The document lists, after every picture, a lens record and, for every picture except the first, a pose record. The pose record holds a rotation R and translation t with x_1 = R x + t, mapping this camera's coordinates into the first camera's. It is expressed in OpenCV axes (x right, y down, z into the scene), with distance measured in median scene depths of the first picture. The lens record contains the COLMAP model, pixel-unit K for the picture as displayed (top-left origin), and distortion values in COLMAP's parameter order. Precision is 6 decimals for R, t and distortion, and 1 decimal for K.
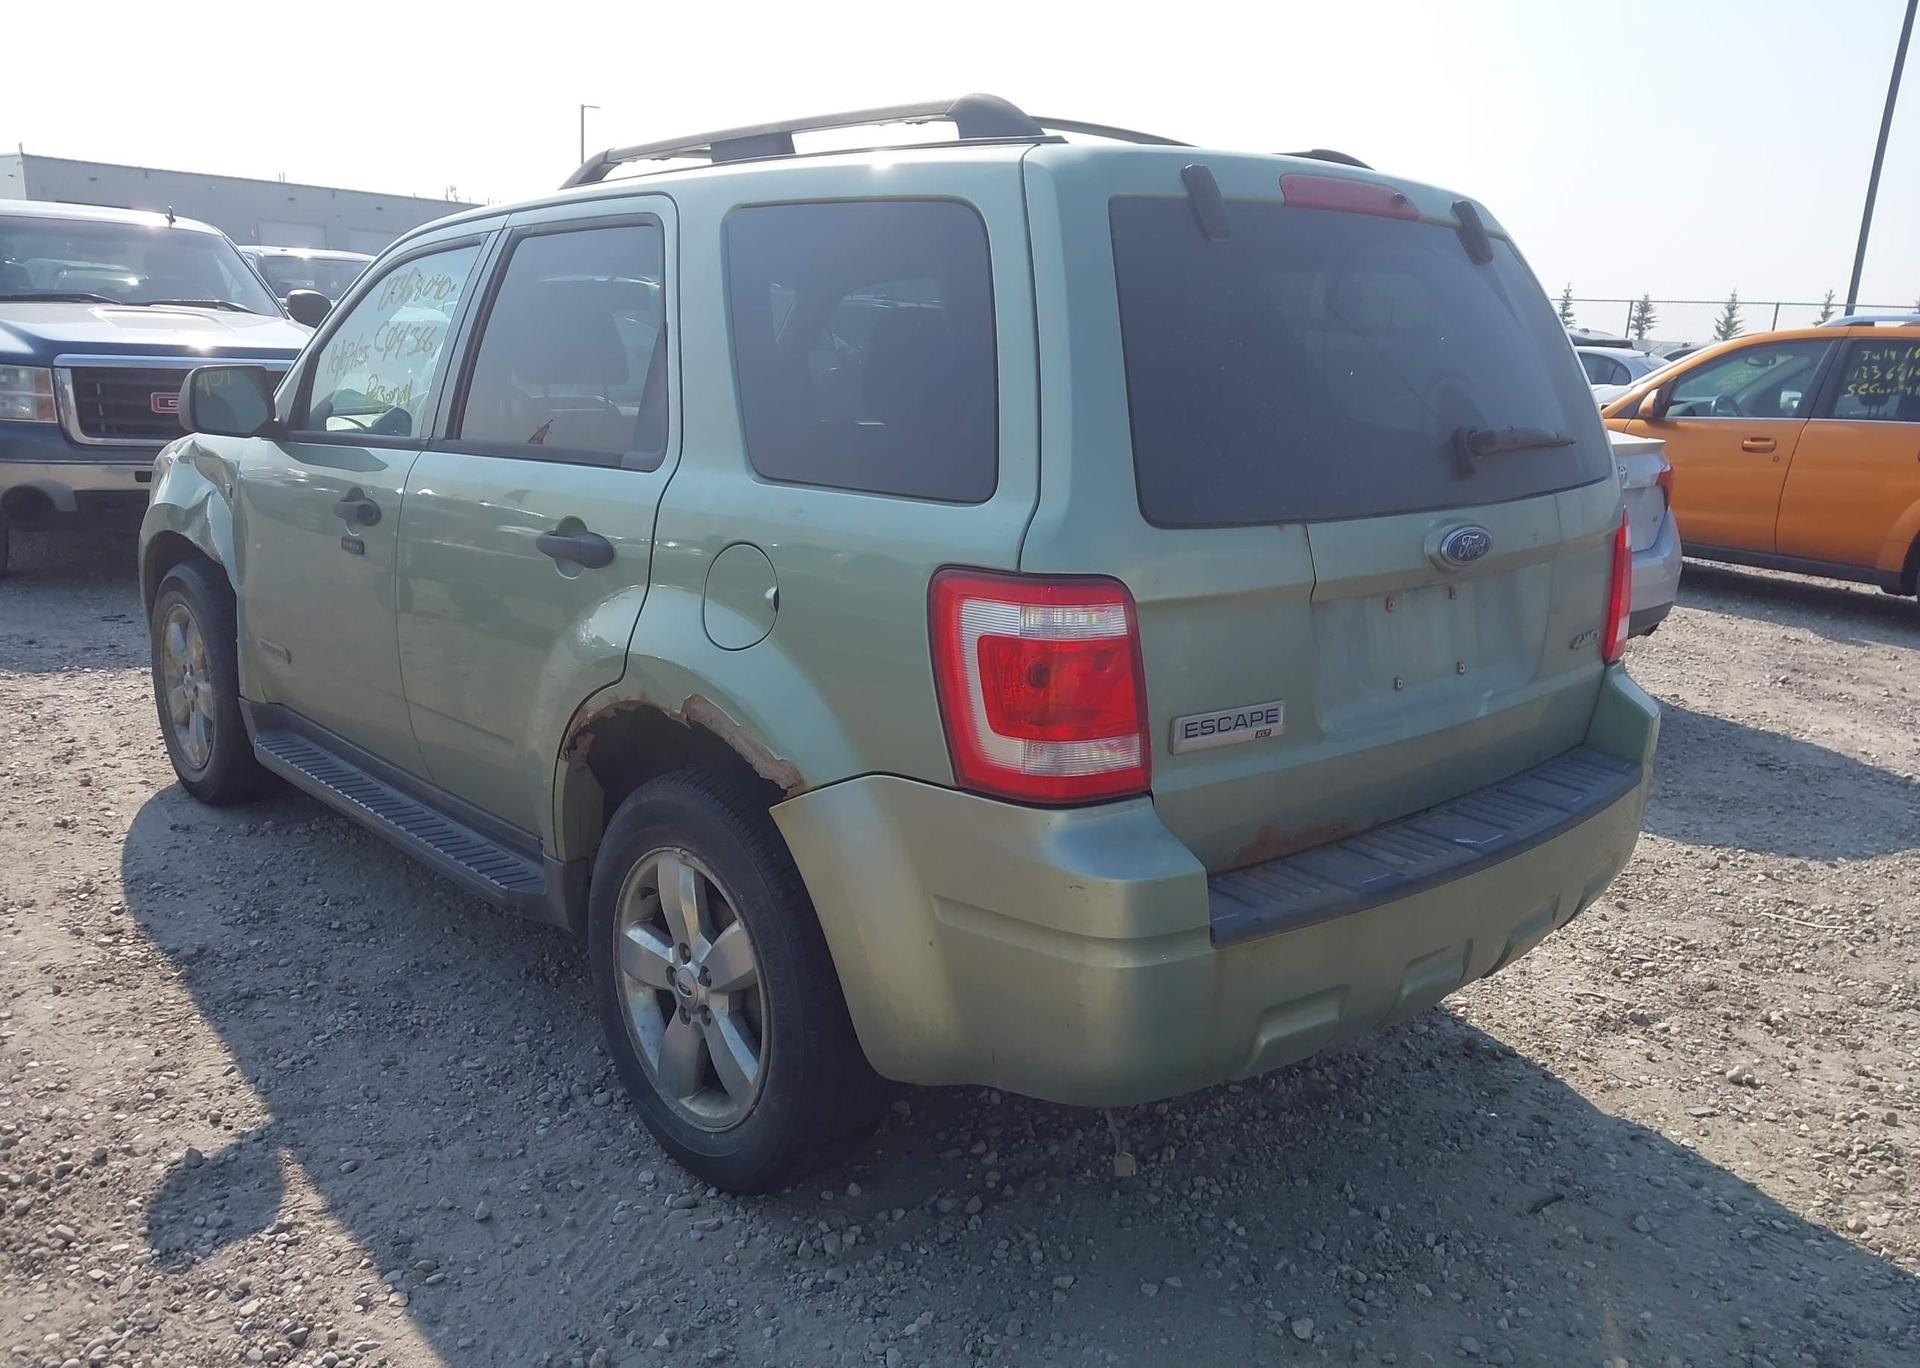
lens RADIAL K [[1585.3, 0, 960.0], [0, 1585.3, 684.0], [0, 0, 1]] dist [0.007539, 0.005215]
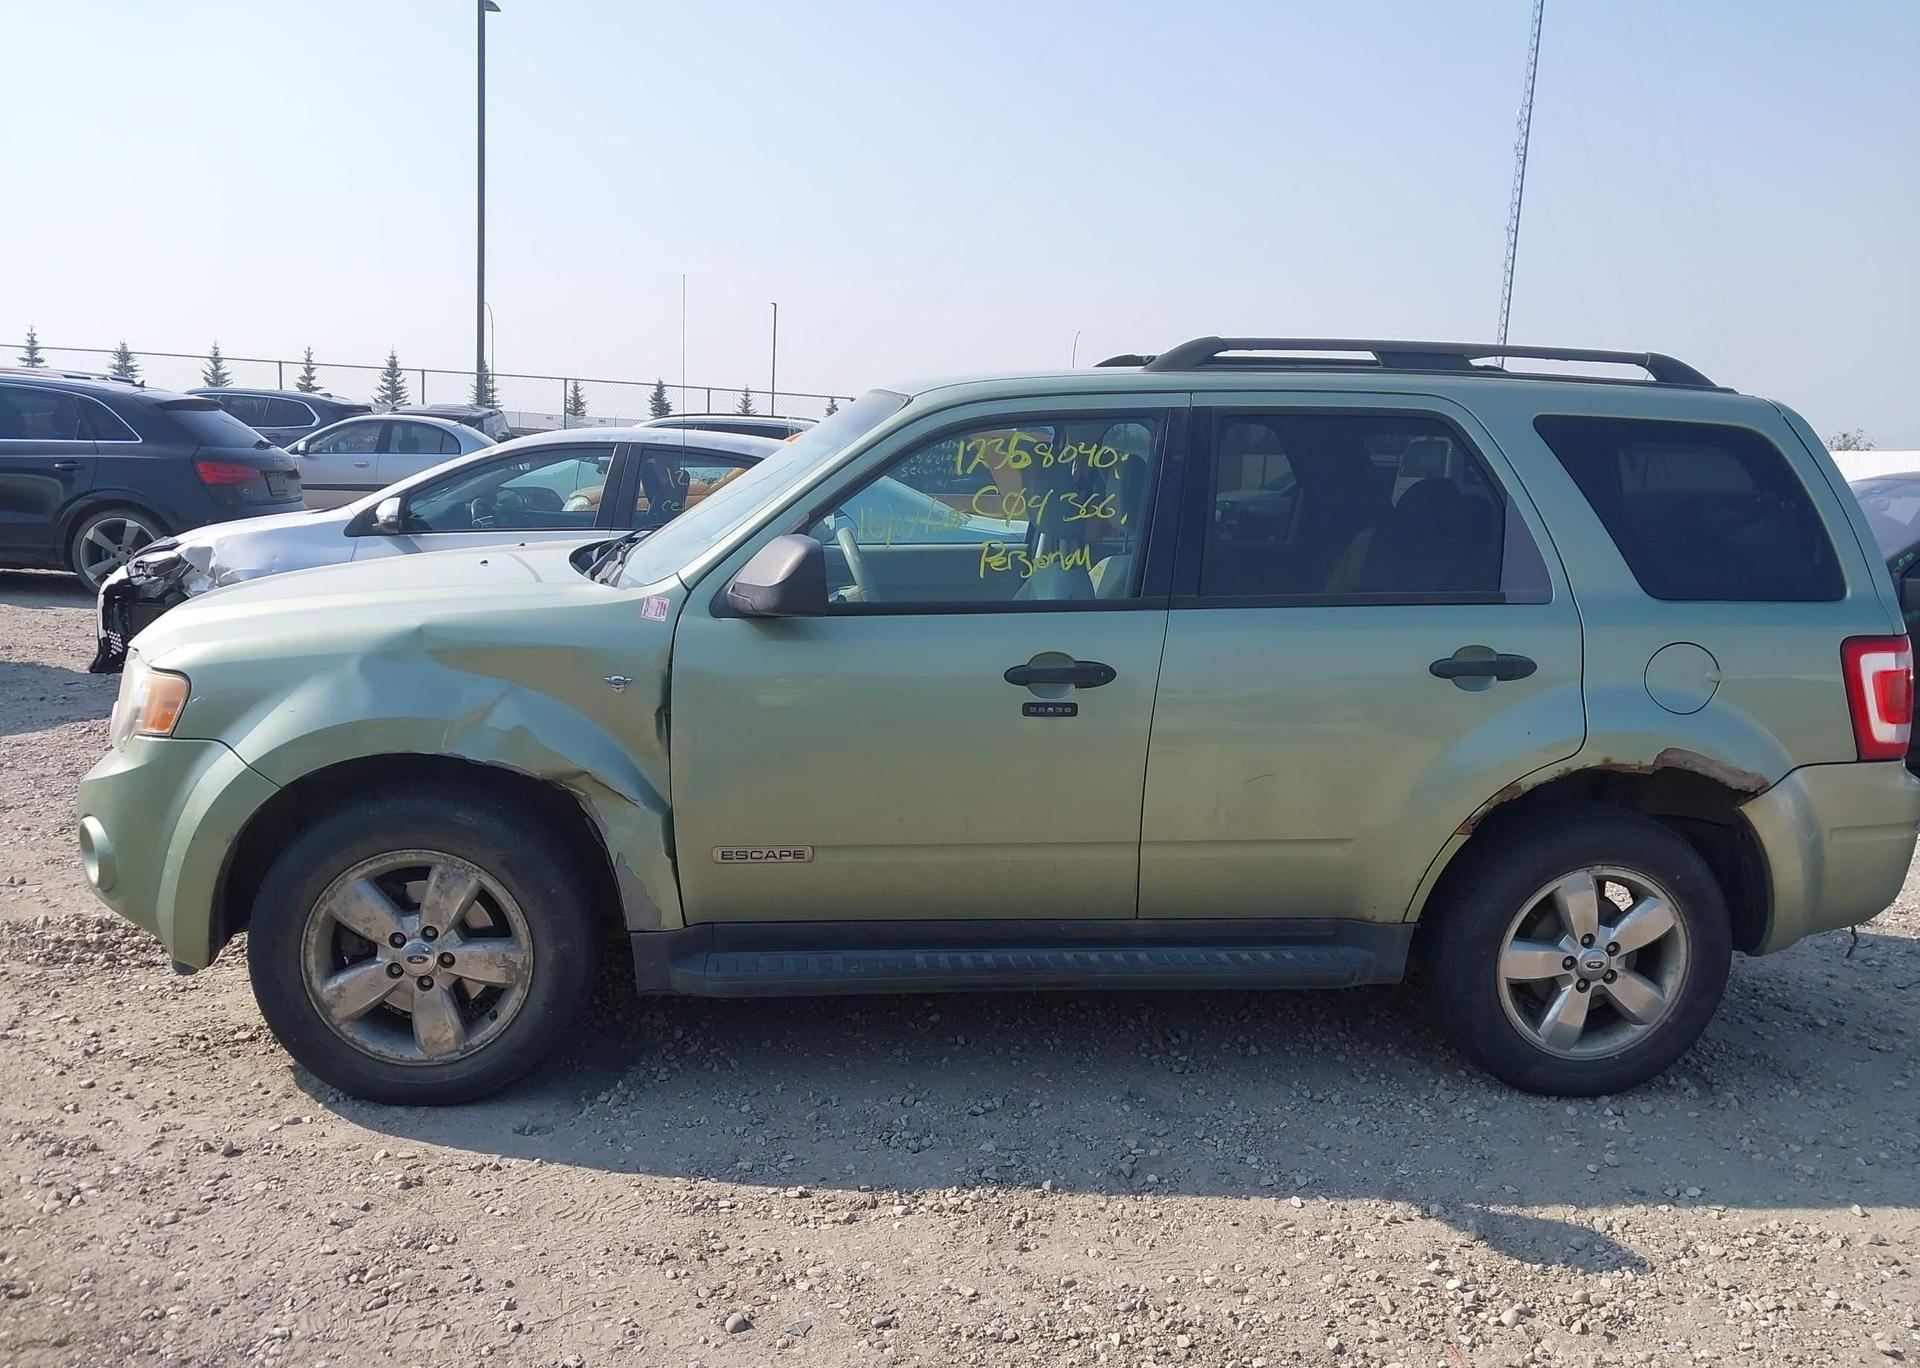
lens RADIAL K [[1604.6, 0, 960.0], [0, 1604.6, 684.0], [0, 0, 1]] dist [0.009247, 0.003742]
pose [[0.568908, -0.134208, 0.811376, -1.596777], [0.155741, 0.986324, 0.053946, -0.215997], [-0.807520, 0.095675, 0.582029, 0.591464]]
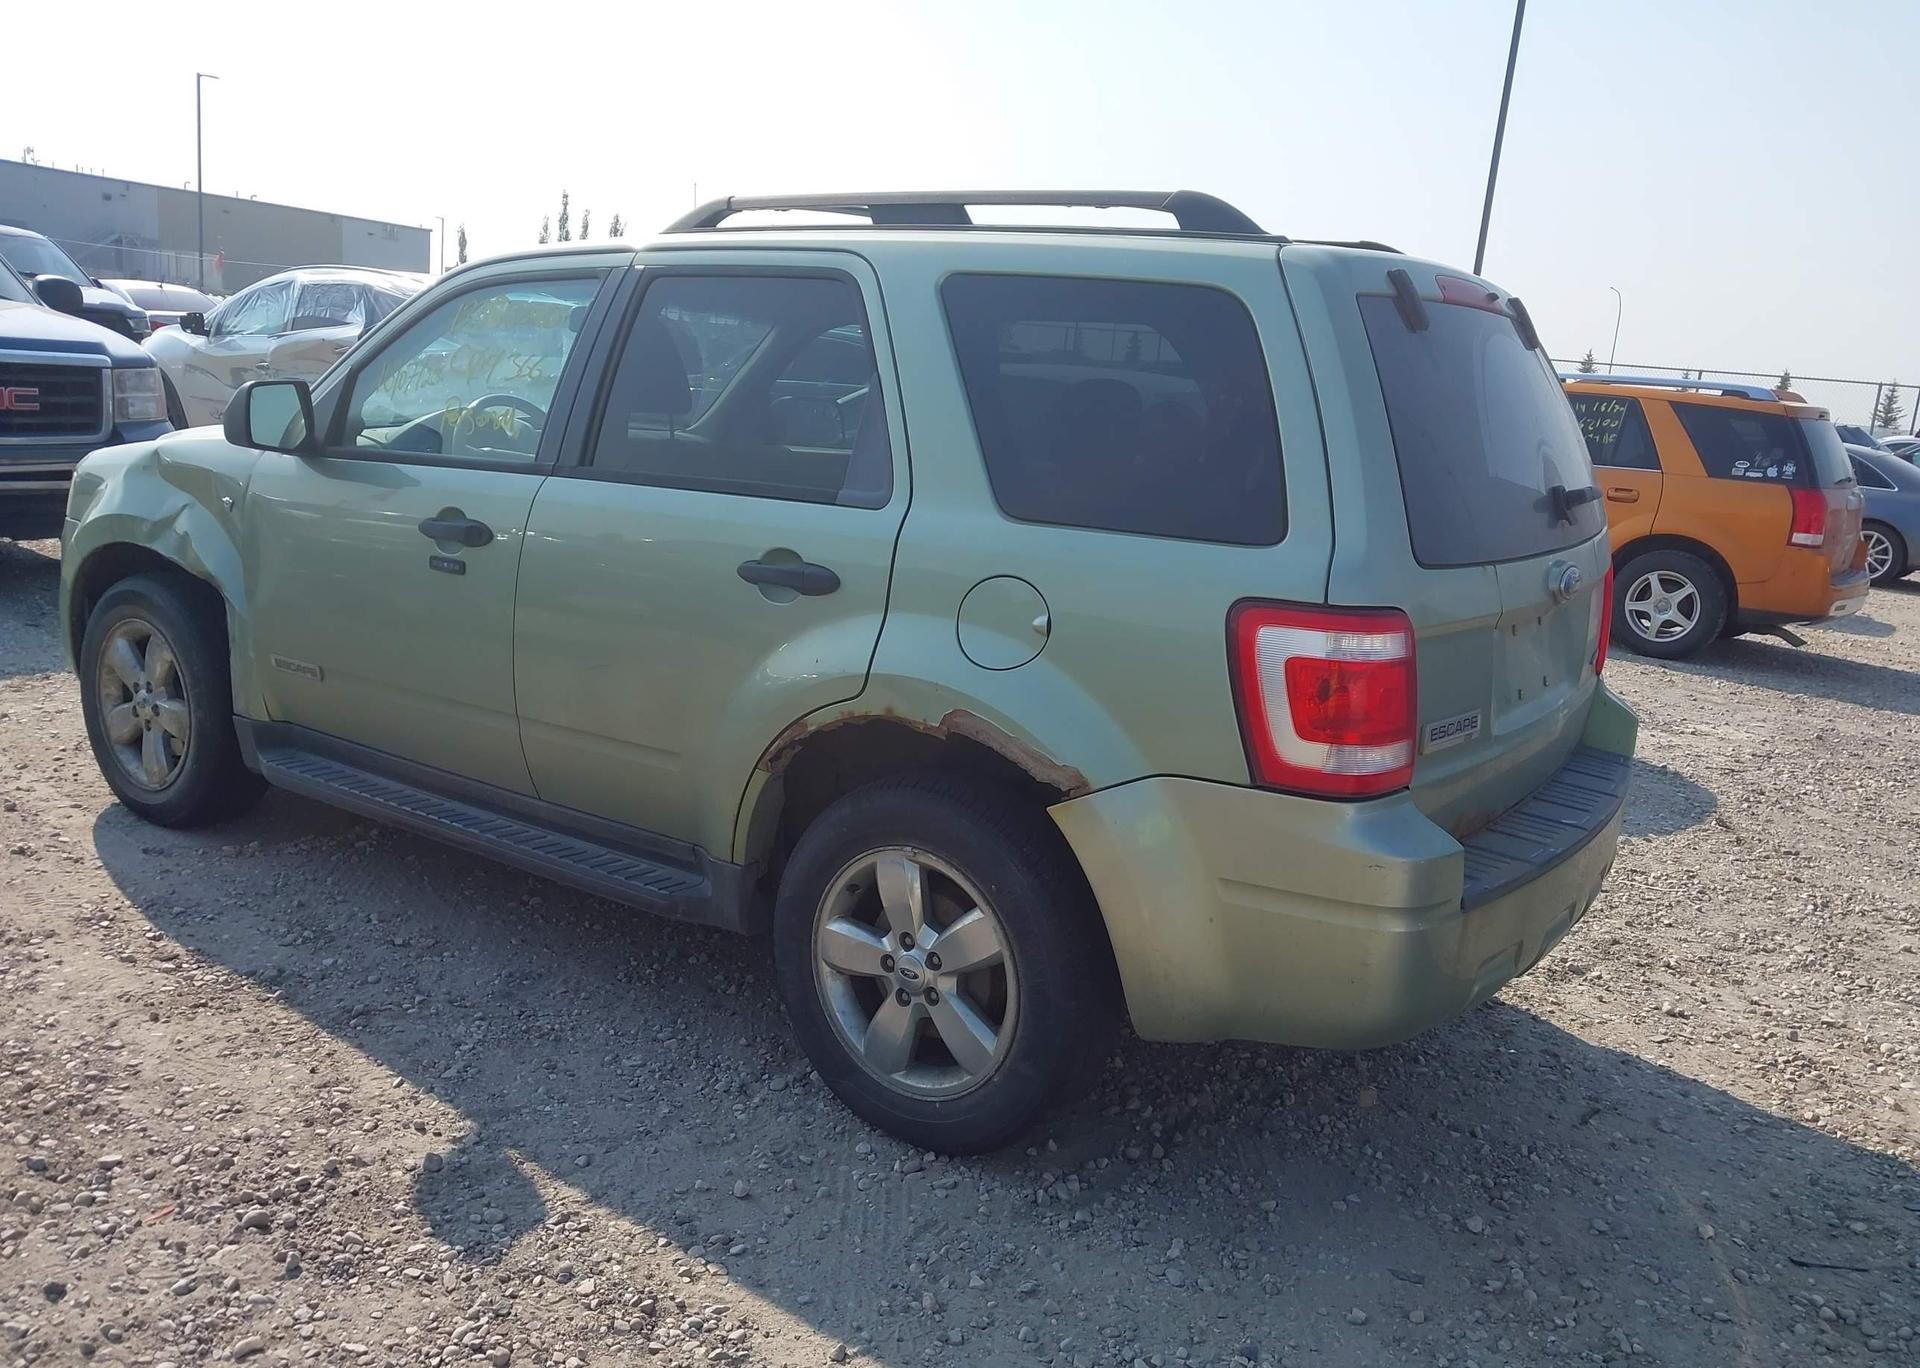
lens RADIAL K [[1585.3, 0, 960.0], [0, 1585.3, 684.0], [0, 0, 1]] dist [0.007539, 0.005215]
pose [[0.973314, -0.006796, 0.229377, -0.383000], [0.007814, 0.999963, -0.003530, -0.006638], [-0.229345, 0.005228, 0.973331, -0.084522]]
